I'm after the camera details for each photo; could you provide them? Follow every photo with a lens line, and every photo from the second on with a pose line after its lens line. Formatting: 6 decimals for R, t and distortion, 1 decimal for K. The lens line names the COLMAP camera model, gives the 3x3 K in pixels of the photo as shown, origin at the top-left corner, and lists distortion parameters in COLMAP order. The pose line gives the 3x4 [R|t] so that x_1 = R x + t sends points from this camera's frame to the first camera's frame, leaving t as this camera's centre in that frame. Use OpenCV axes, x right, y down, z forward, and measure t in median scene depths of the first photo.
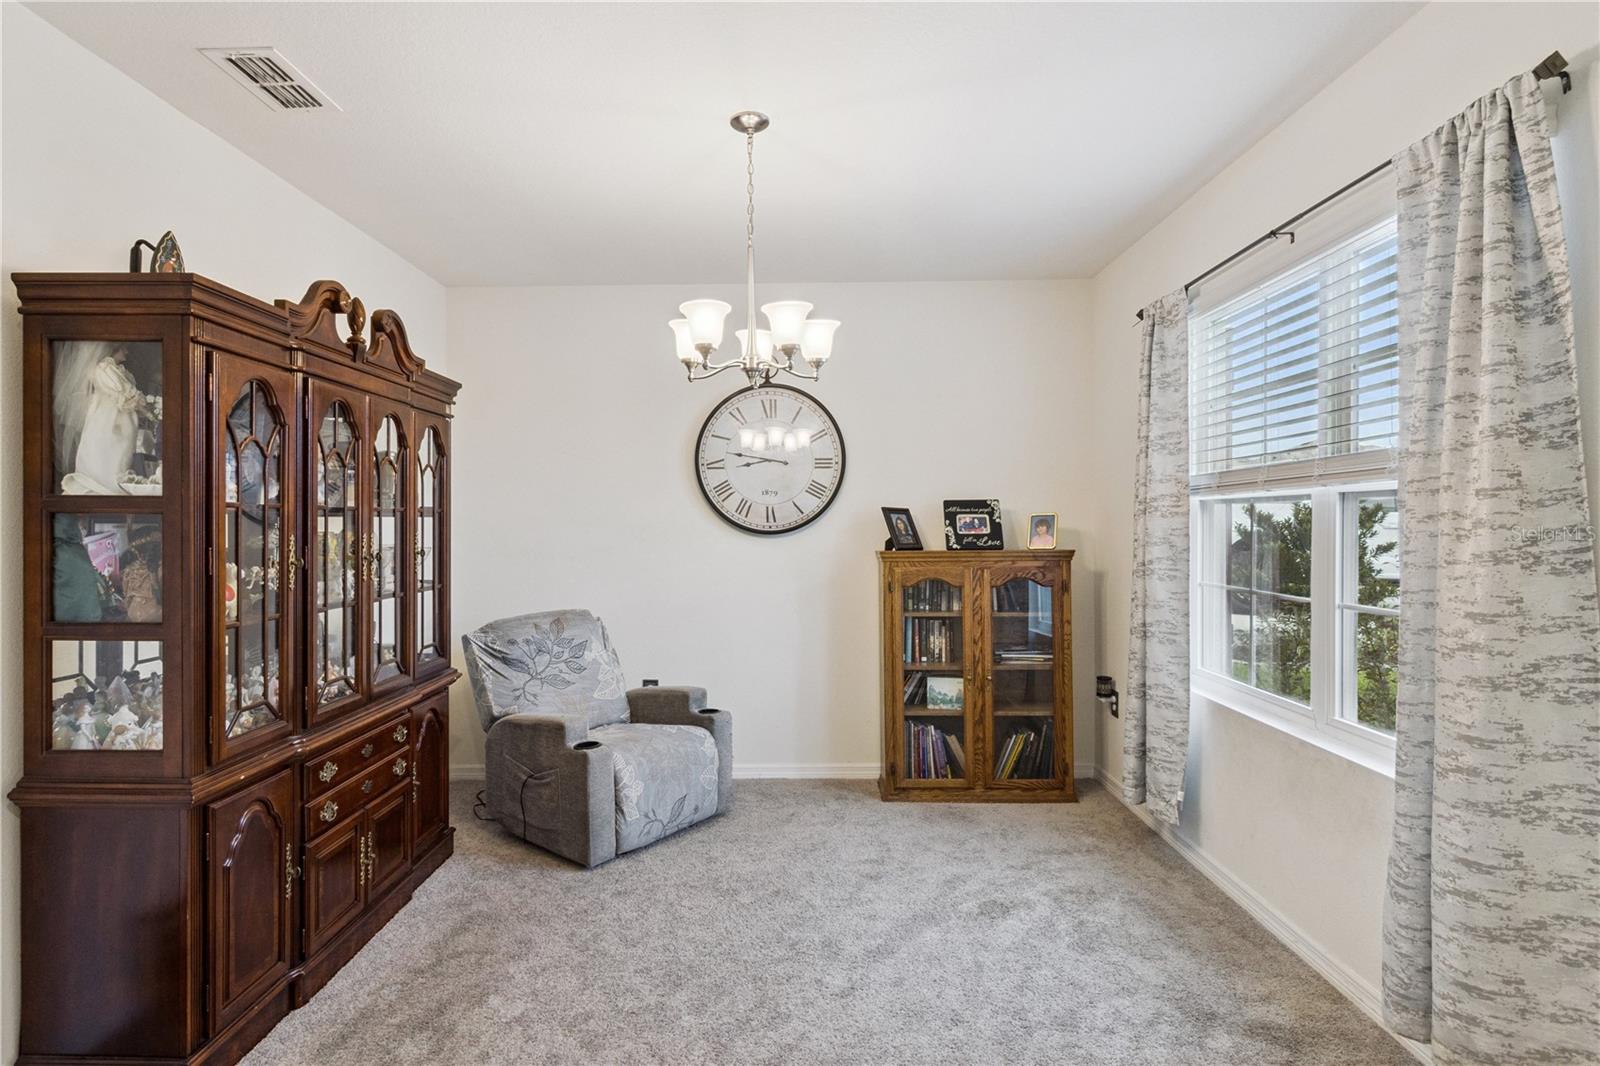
lens RADIAL K [[852.1, 0, 797.2], [0, 852.1, 535.2], [0, 0, 1]] dist [0.005186, -0.002531]
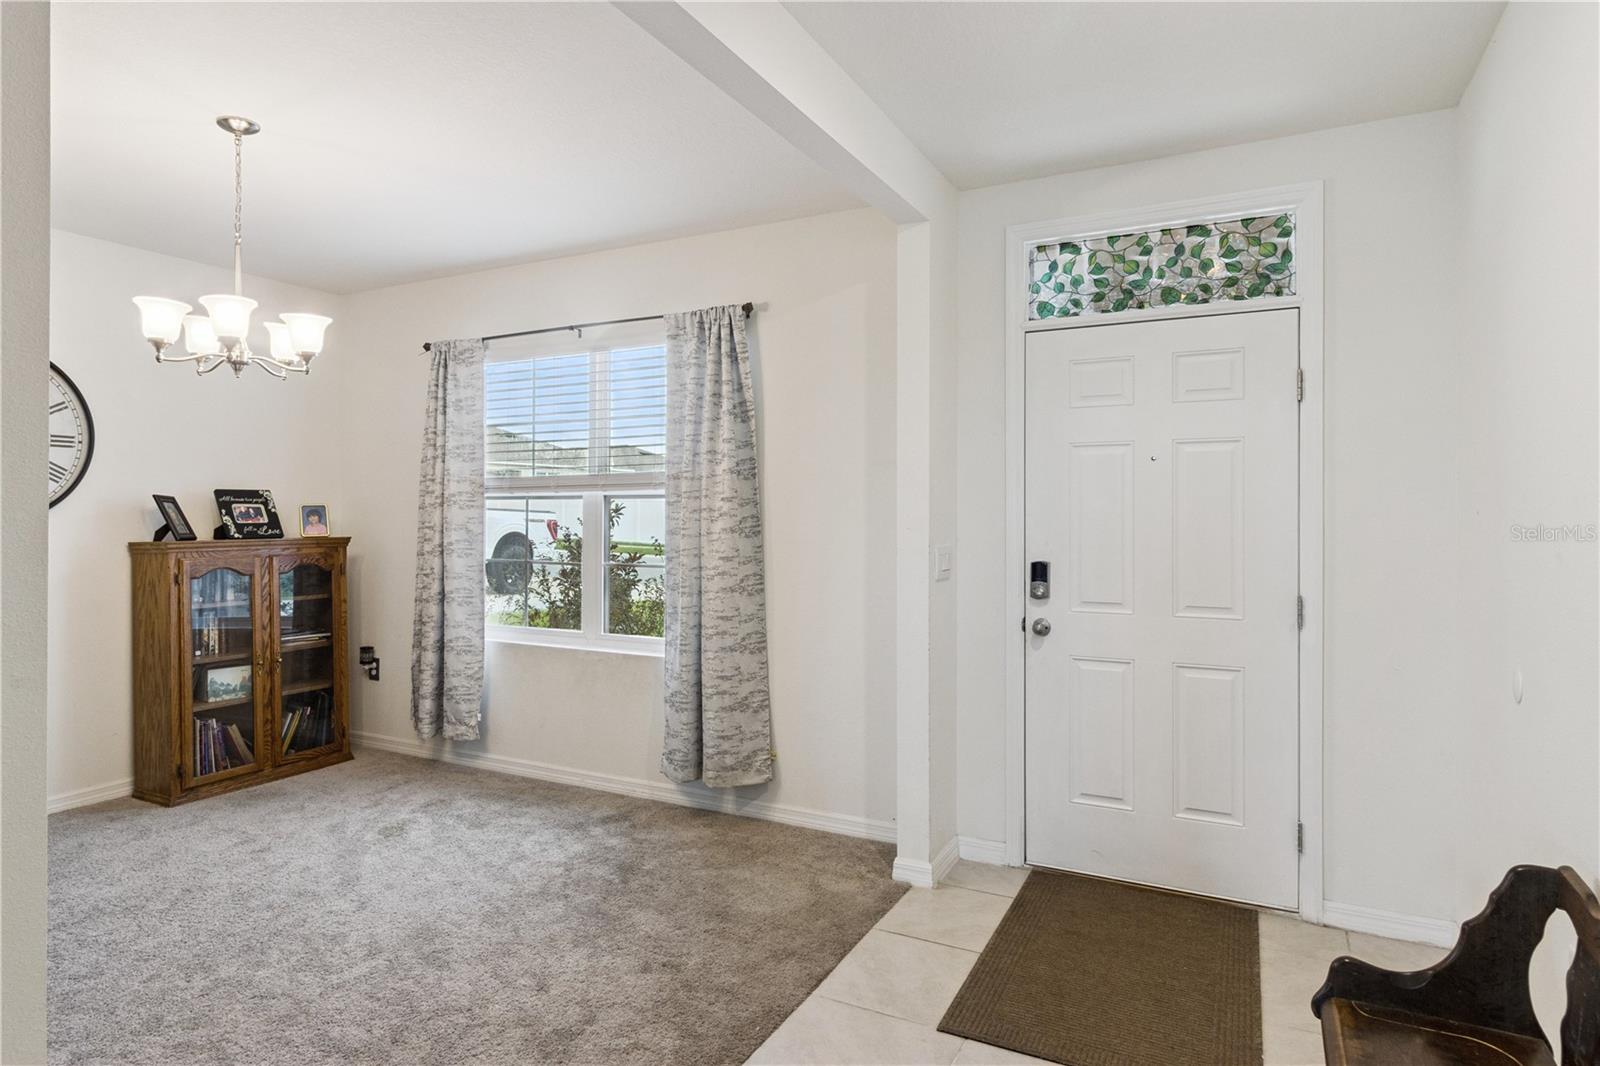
lens RADIAL K [[913.8, 0, 770.6], [0, 913.8, 523.6], [0, 0, 1]] dist [0.002099, -0.002438]
pose [[0.463561, -0.003168, 0.886060, -0.596055], [0.008902, 0.999960, -0.001082, 0.007143], [-0.886020, 0.008389, 0.463570, -0.072237]]
